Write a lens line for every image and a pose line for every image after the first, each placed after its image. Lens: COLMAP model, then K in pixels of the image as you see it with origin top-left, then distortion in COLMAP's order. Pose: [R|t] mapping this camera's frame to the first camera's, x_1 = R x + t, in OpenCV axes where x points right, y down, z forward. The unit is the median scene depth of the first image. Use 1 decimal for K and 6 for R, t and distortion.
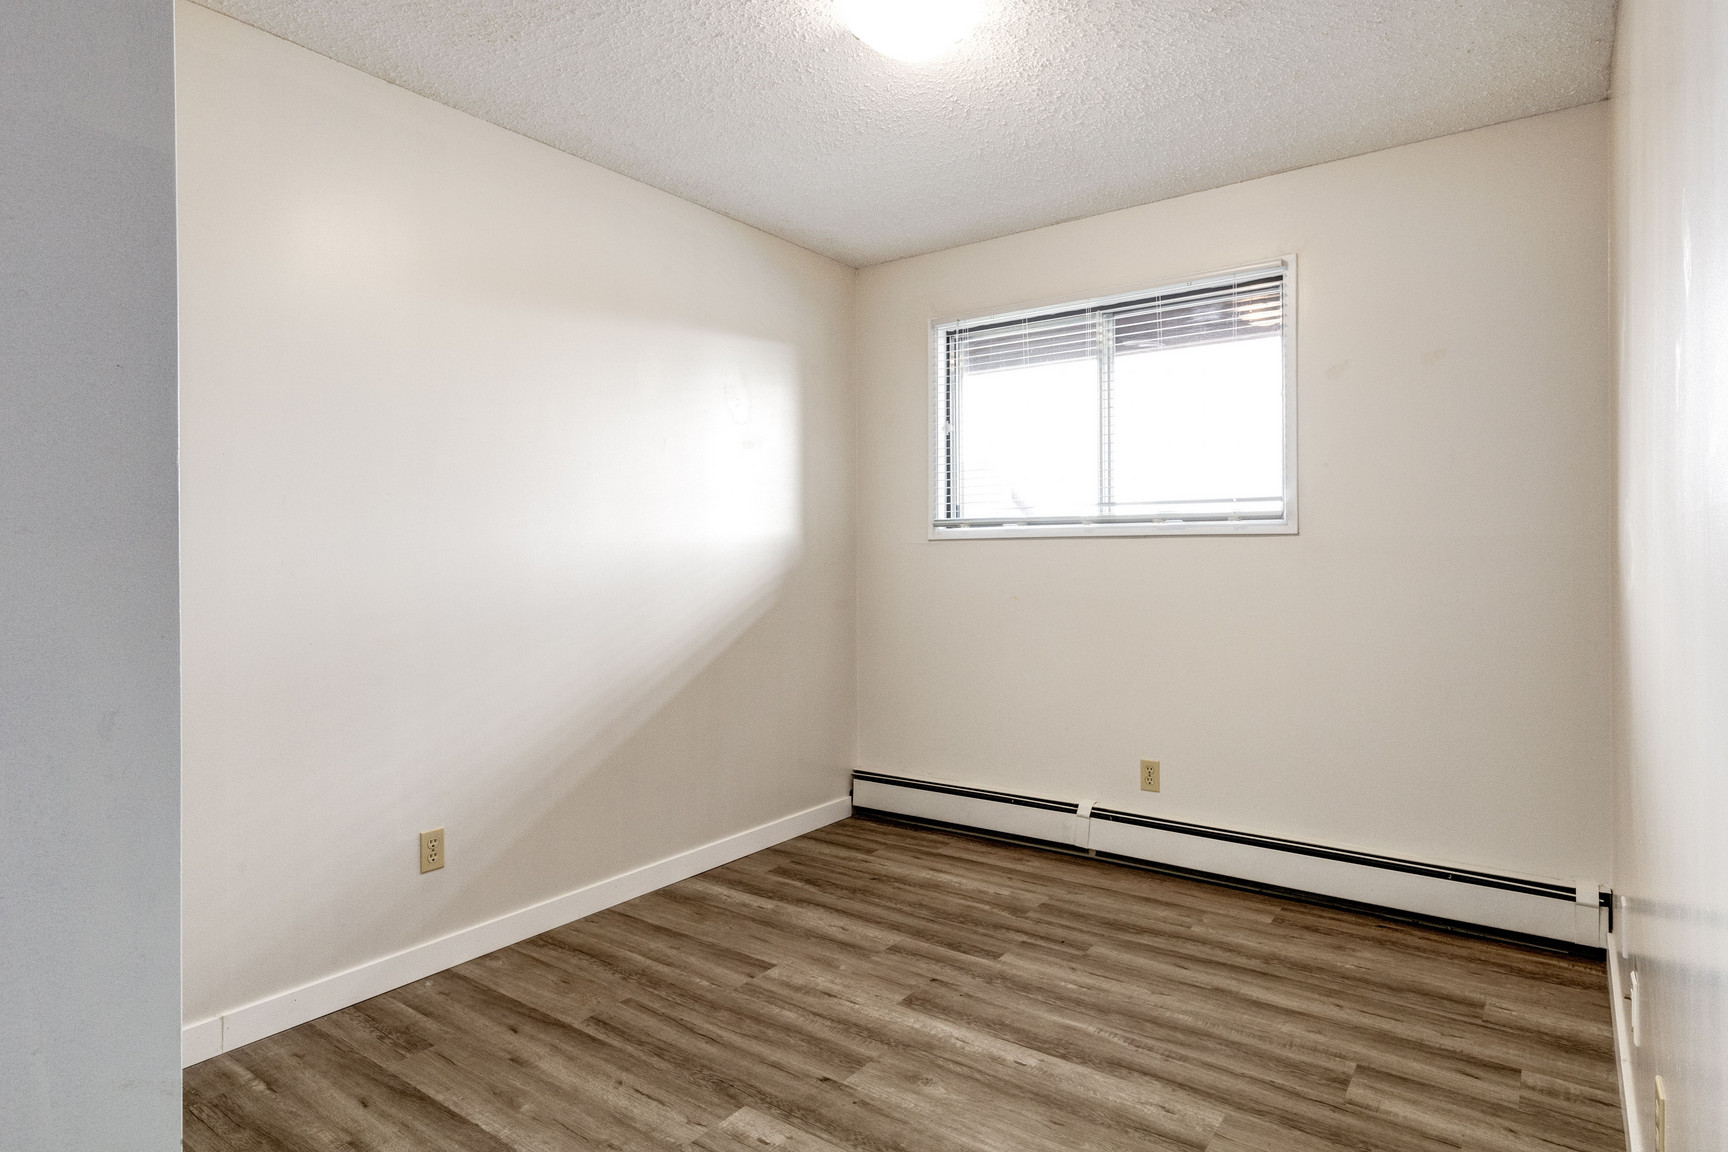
lens RADIAL K [[919.1, 0, 861.6], [0, 919.1, 563.8], [0, 0, 1]] dist [0.002428, 0.000206]
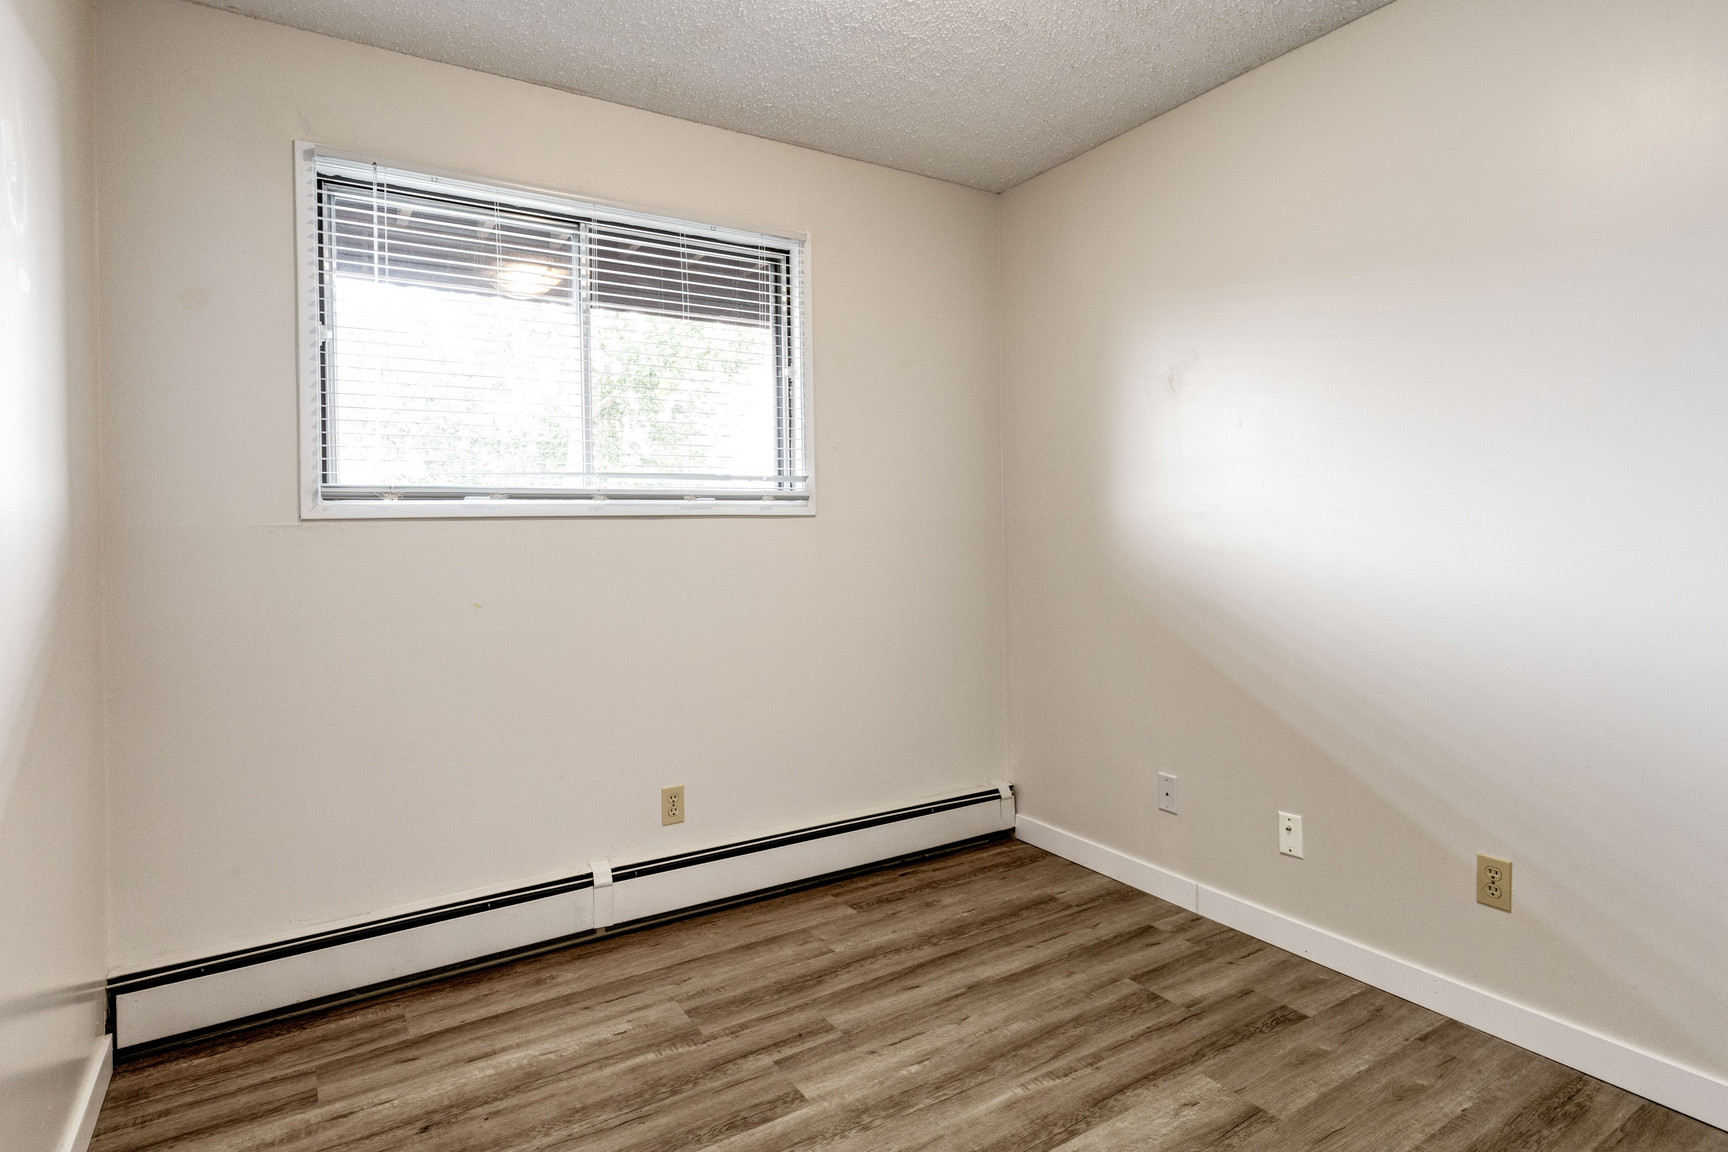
lens RADIAL K [[919.1, 0, 854.3], [0, 919.1, 538.3], [0, 0, 1]] dist [0.002428, 0.000206]
pose [[0.374861, -0.012467, 0.926997, -0.458660], [0.022027, 0.999747, 0.004538, -0.012355], [-0.926819, 0.018718, 0.375041, 0.624301]]
